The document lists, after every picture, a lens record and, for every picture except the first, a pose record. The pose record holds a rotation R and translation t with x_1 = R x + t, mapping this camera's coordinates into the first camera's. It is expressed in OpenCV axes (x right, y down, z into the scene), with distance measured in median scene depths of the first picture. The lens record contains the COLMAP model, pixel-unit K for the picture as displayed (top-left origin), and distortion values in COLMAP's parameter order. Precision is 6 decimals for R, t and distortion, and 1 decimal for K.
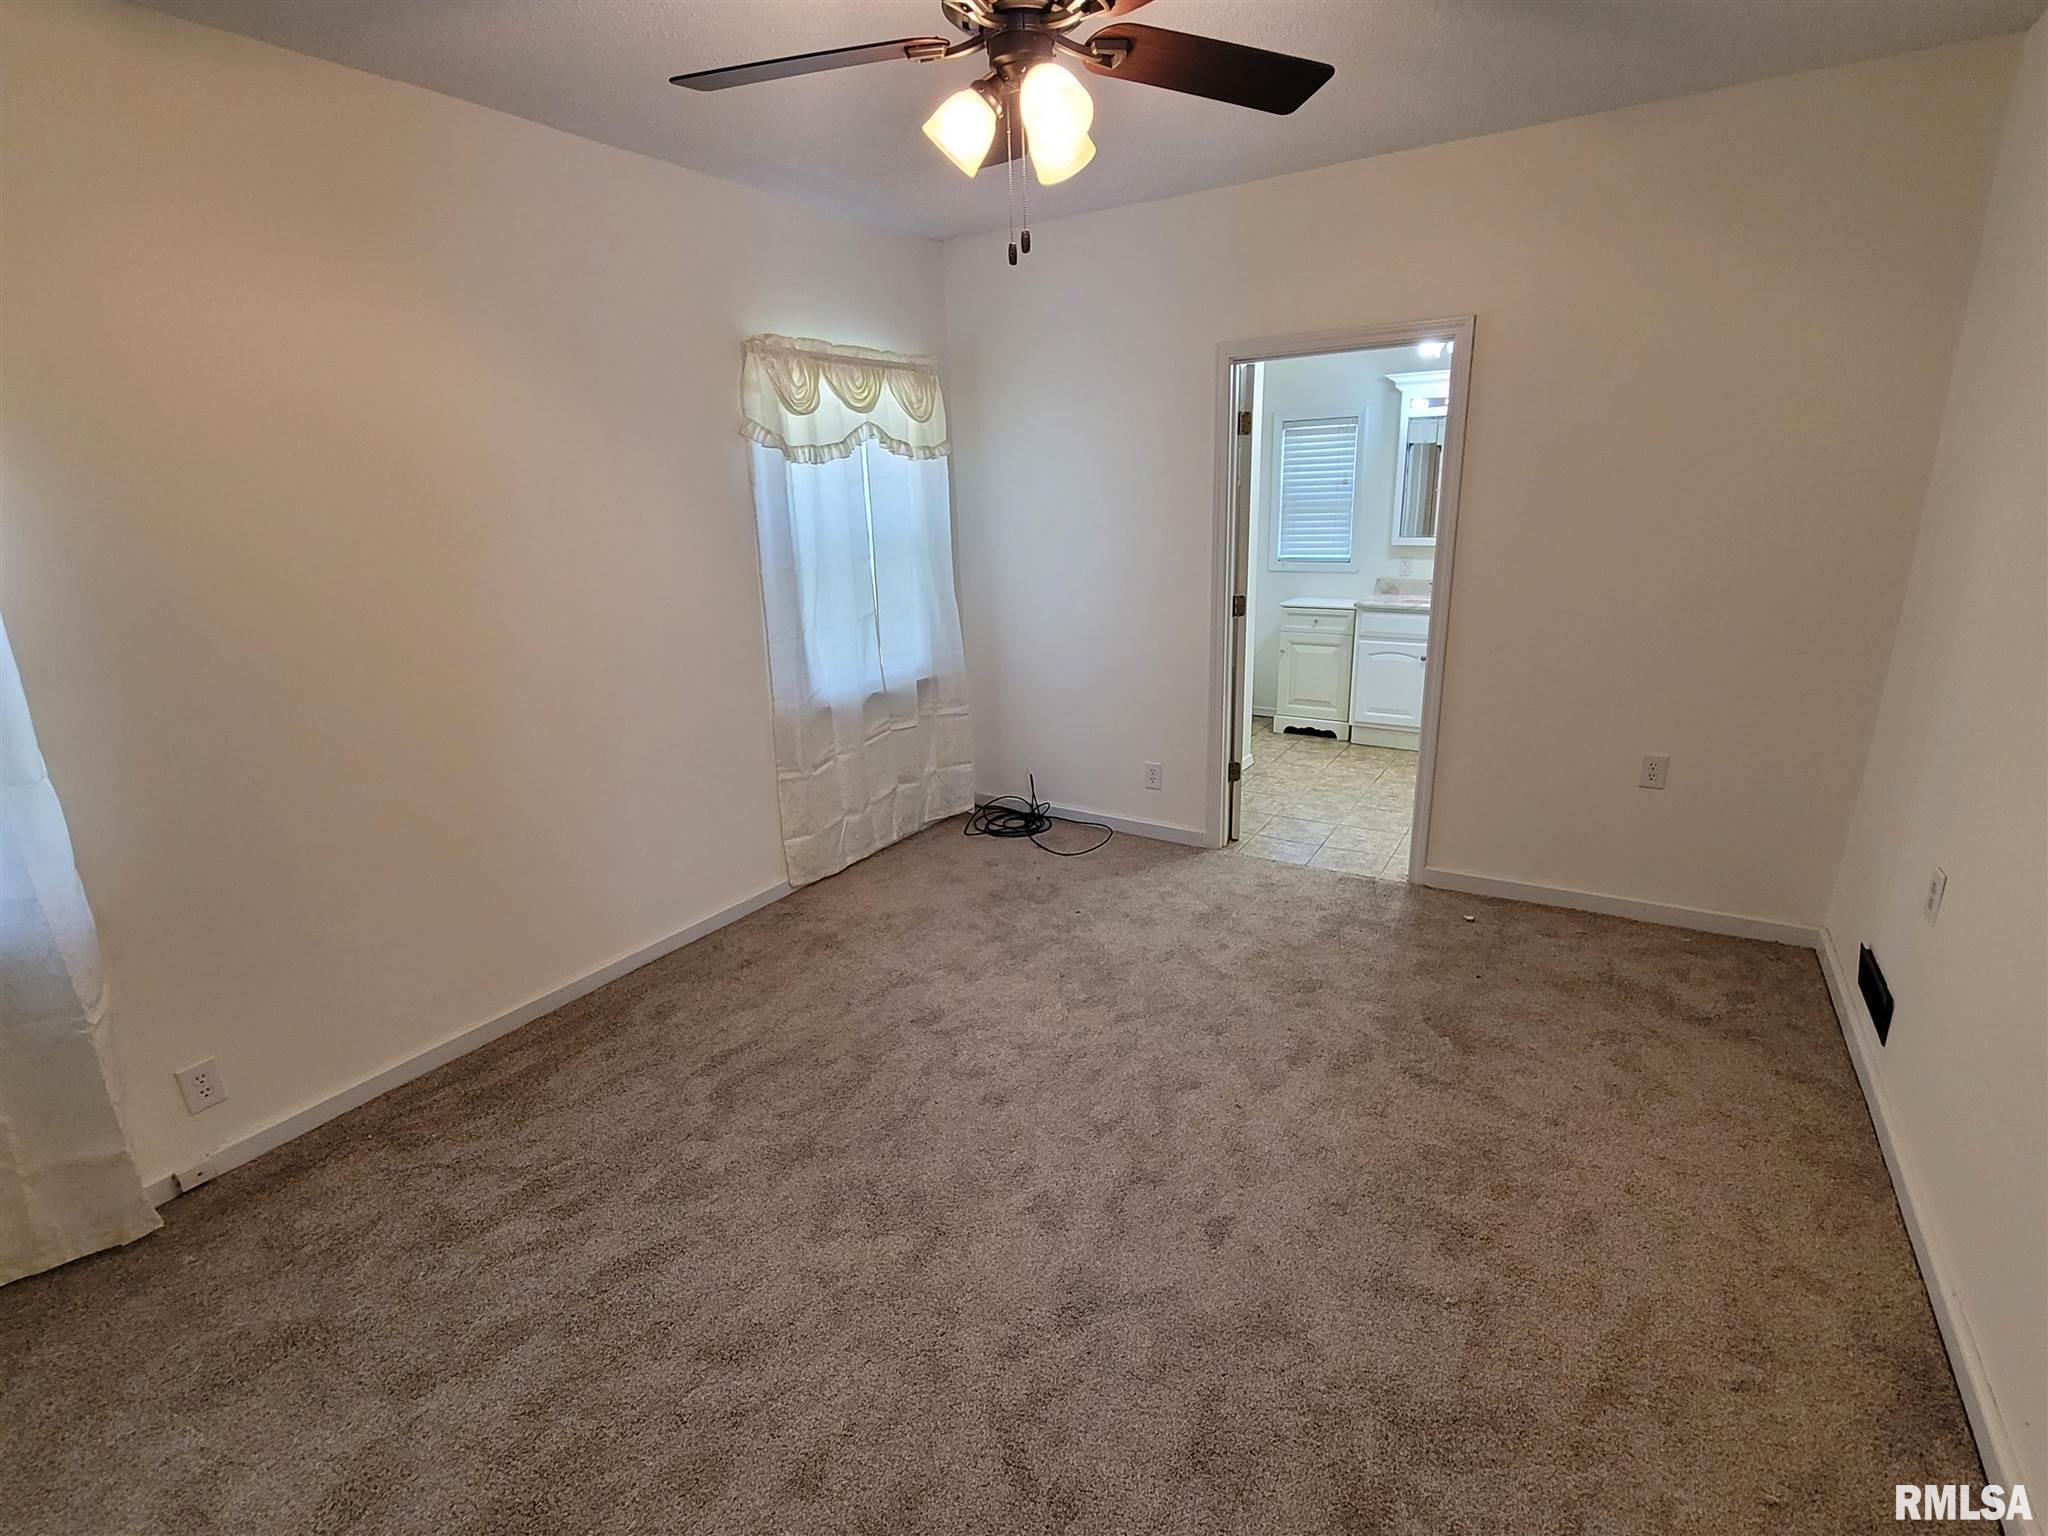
lens RADIAL K [[974.3, 0, 1026.2], [0, 974.3, 771.6], [0, 0, 1]] dist [0.000690, -0.002329]
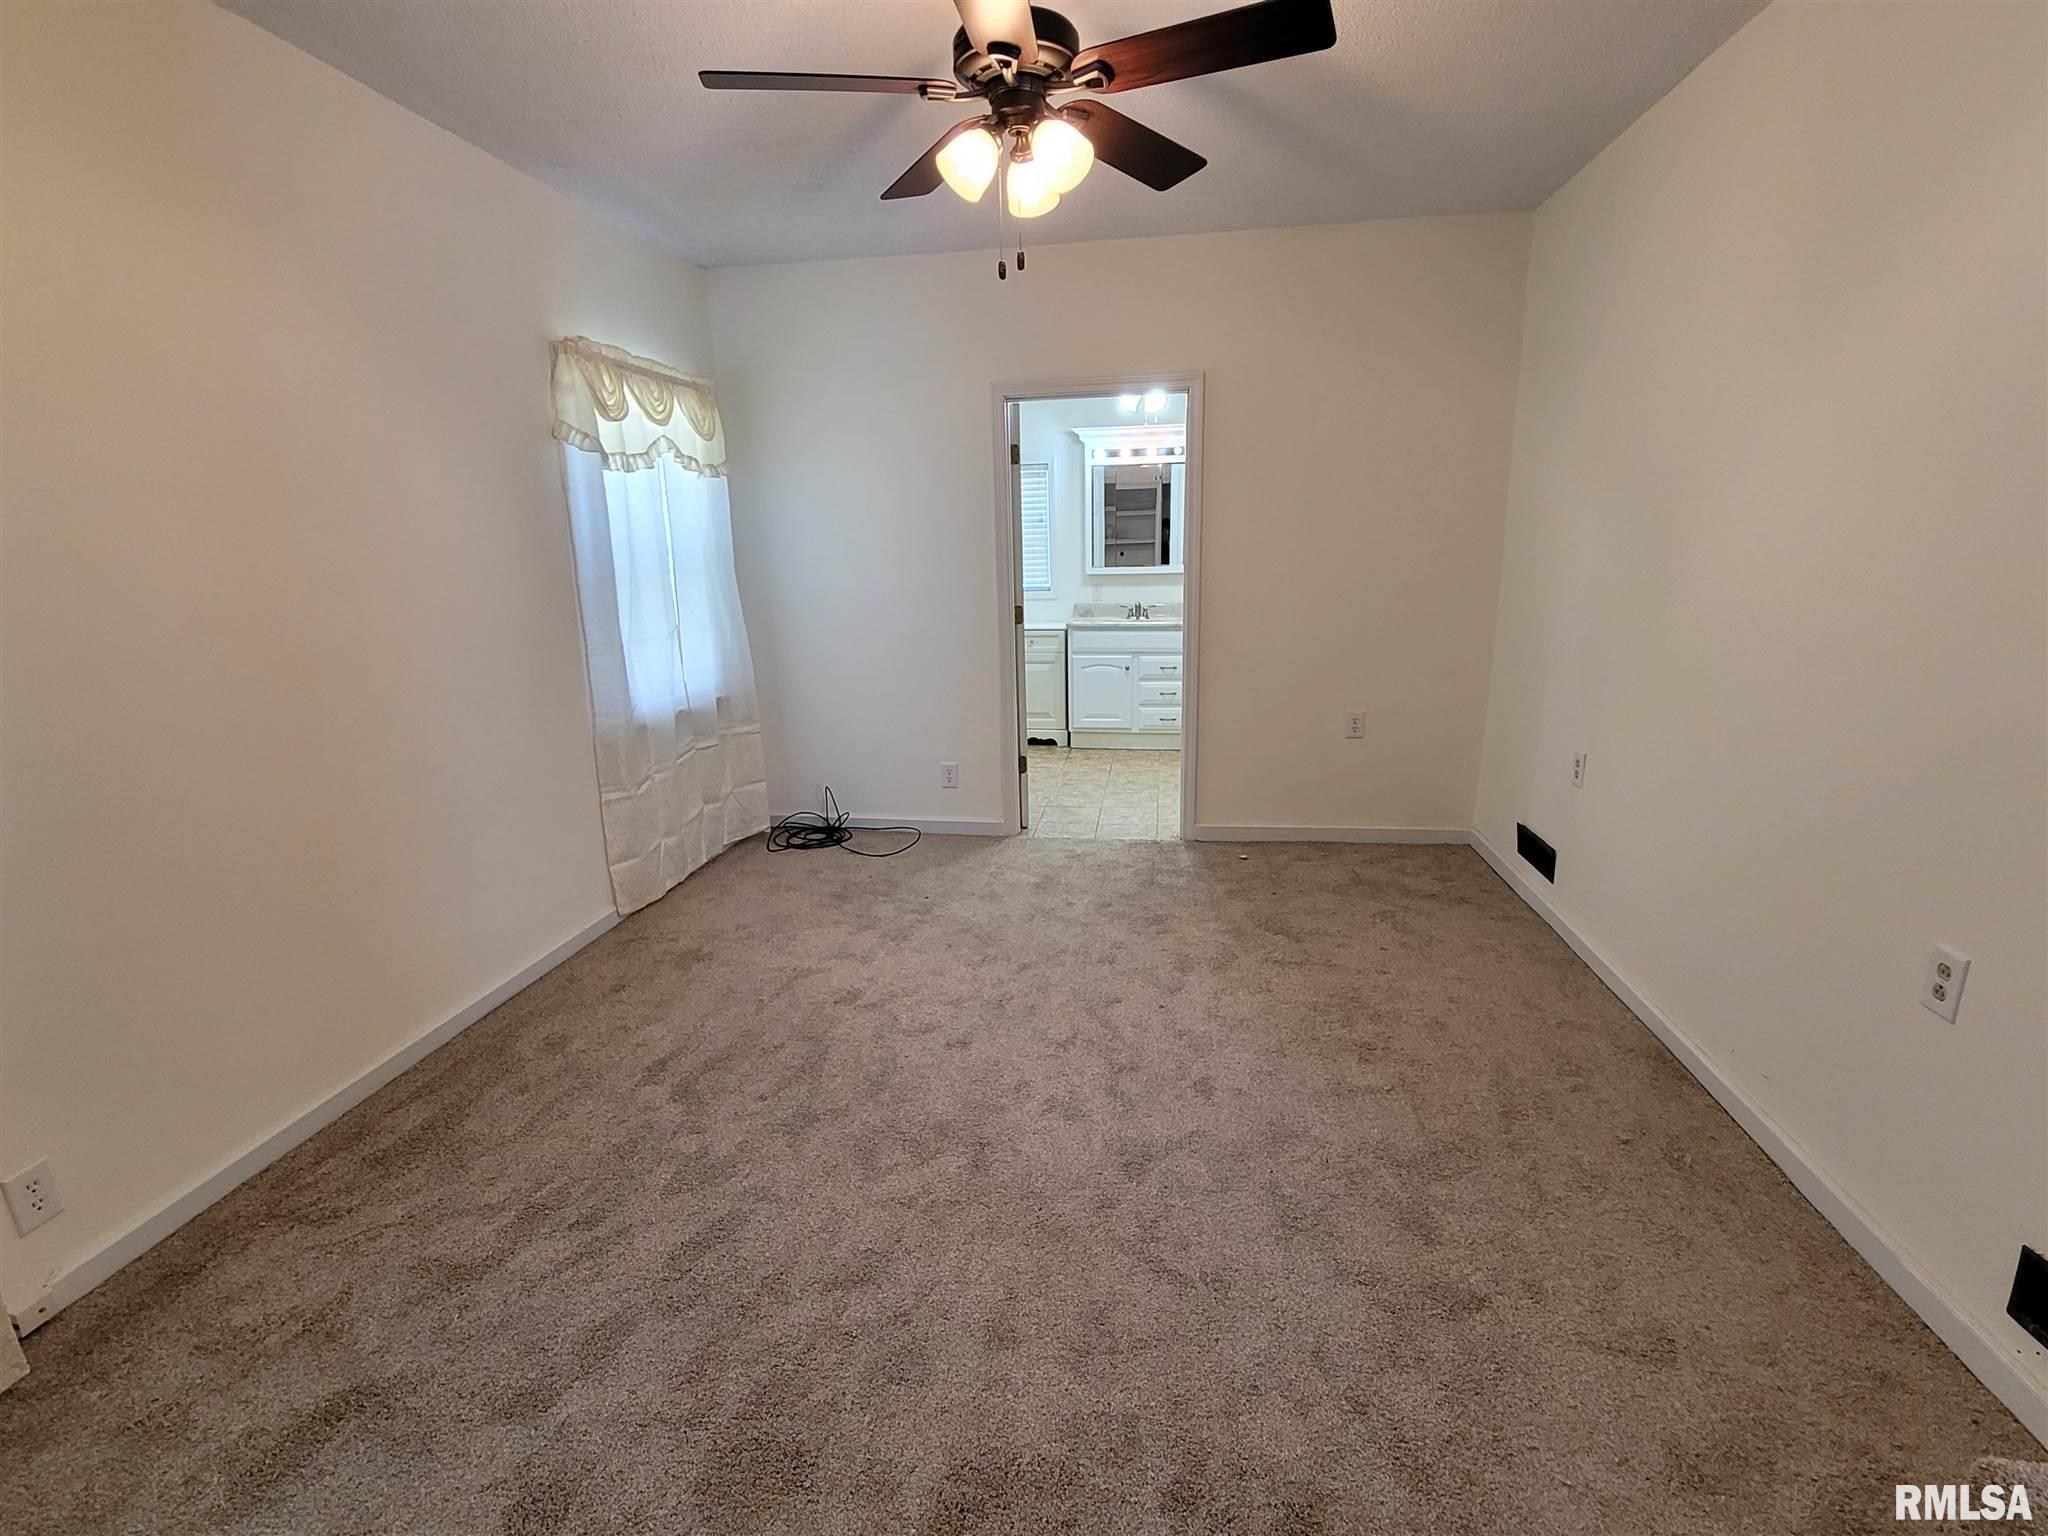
lens RADIAL K [[974.3, 0, 1026.2], [0, 974.3, 771.6], [0, 0, 1]] dist [0.000690, -0.002329]
pose [[0.919761, -0.080694, 0.384095, -0.254183], [0.104069, 0.993748, -0.040430, 0.065088], [-0.378431, 0.077158, 0.922408, -0.029822]]
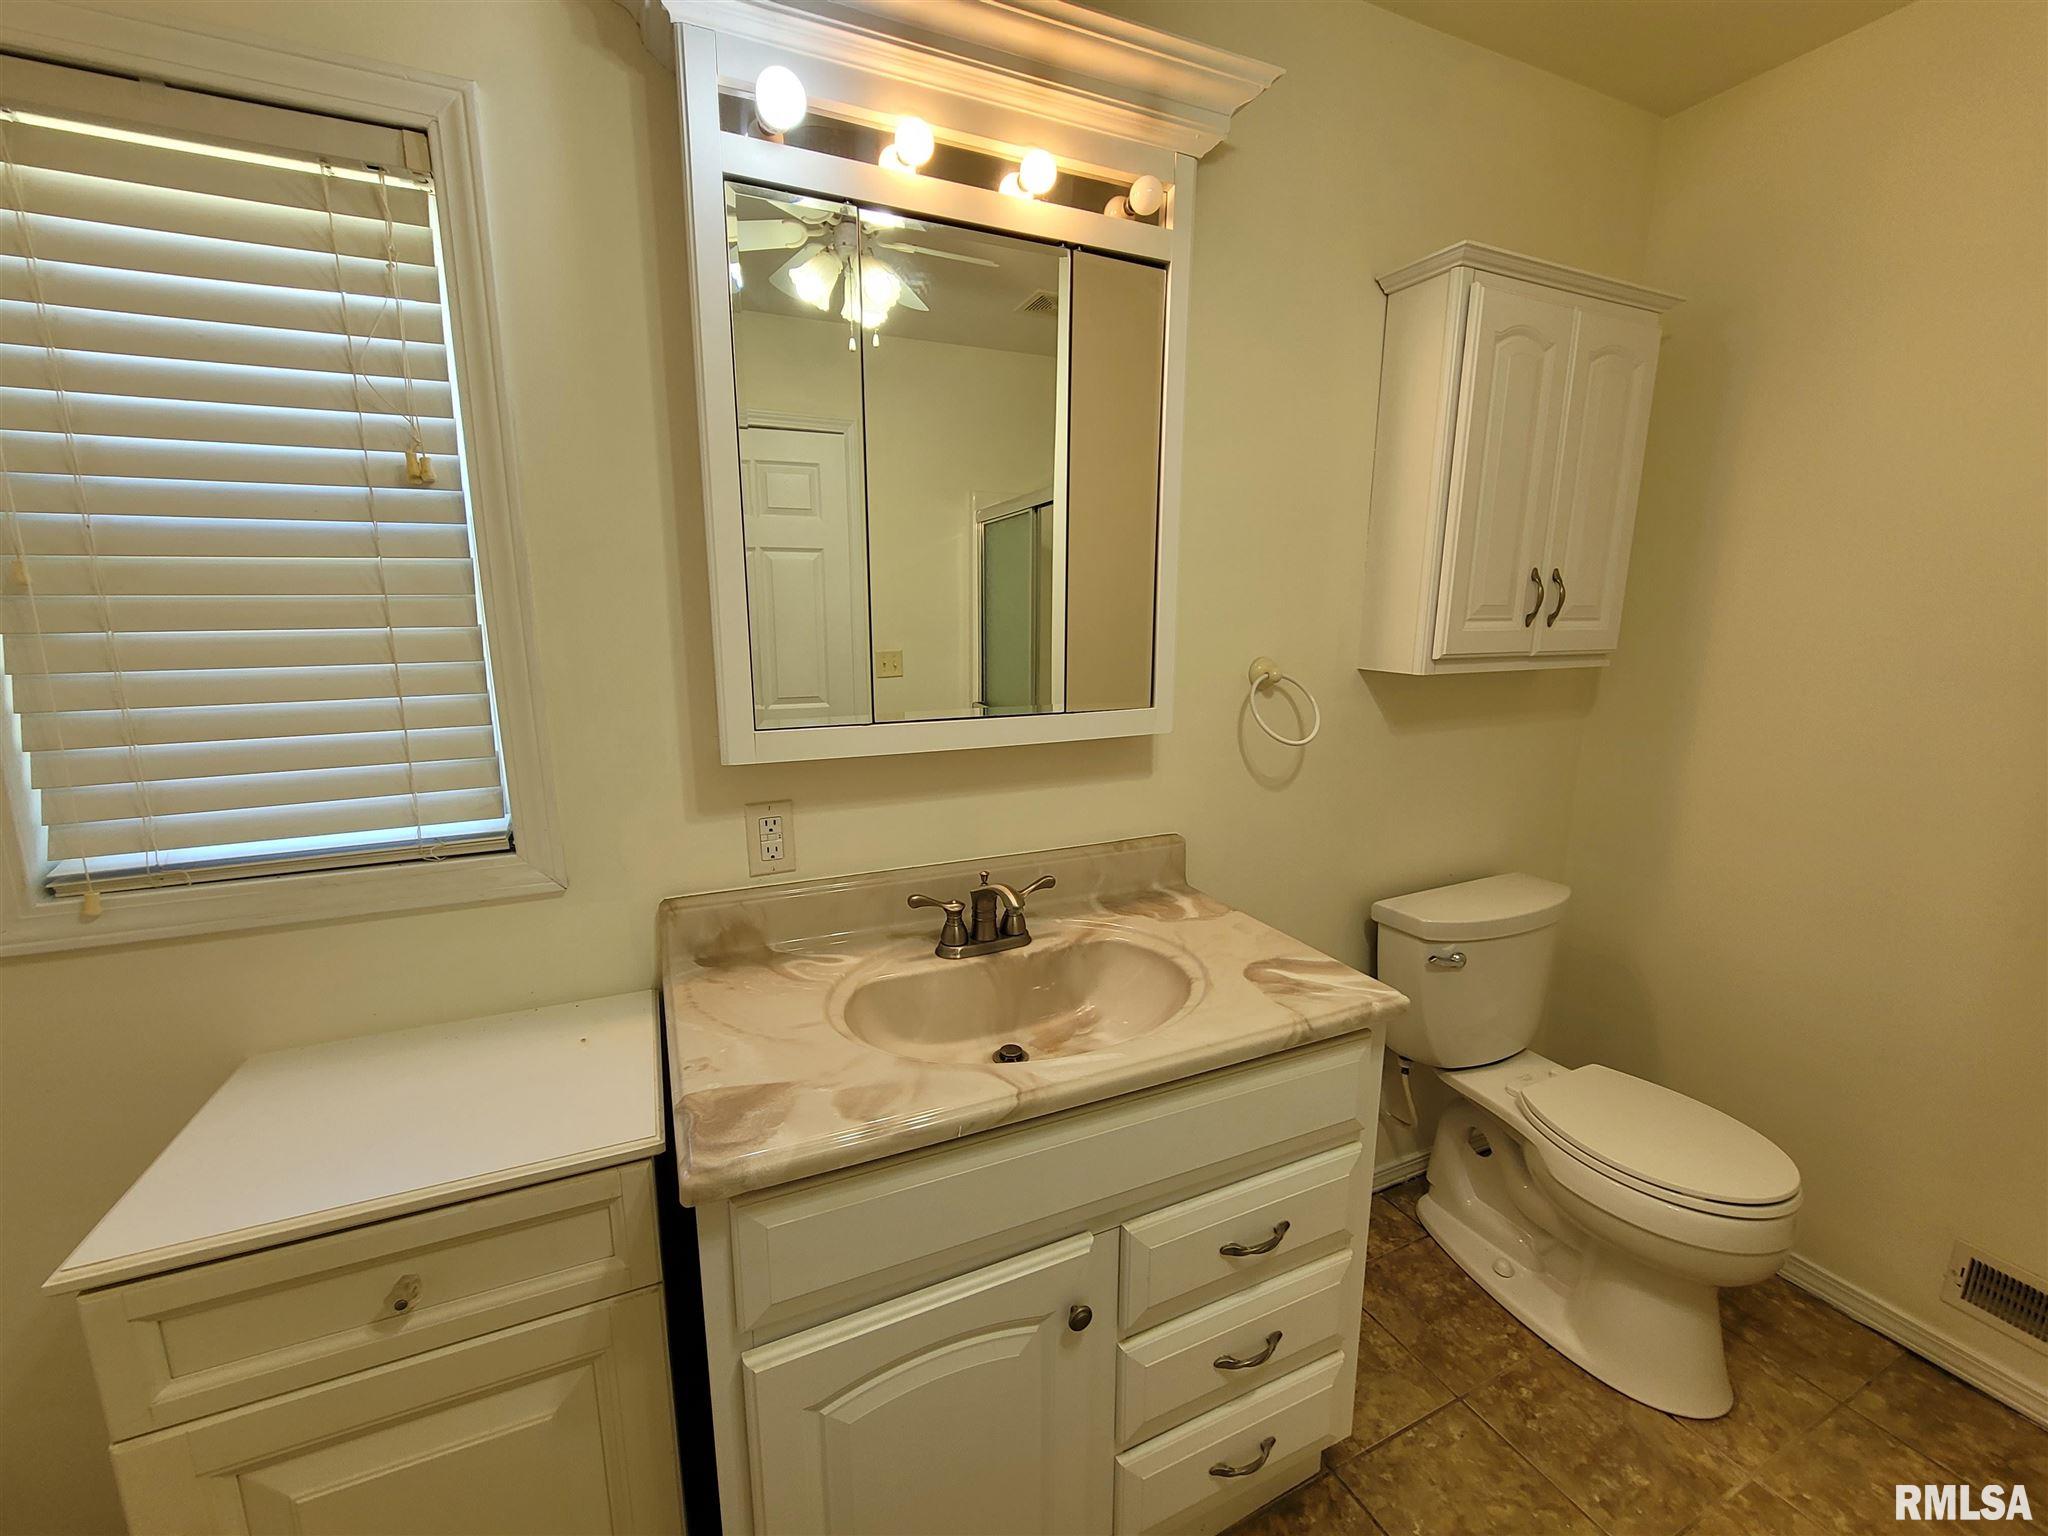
lens RADIAL K [[842.0, 0, 1022.9], [0, 842.0, 765.4], [0, 0, 1]] dist [-0.000586, -0.001039]
pose [[0.555259, -0.126330, 0.822027, 0.428466], [0.215095, 0.976581, 0.004791, -0.368742], [-0.803382, 0.174153, 0.569428, 1.404583]]
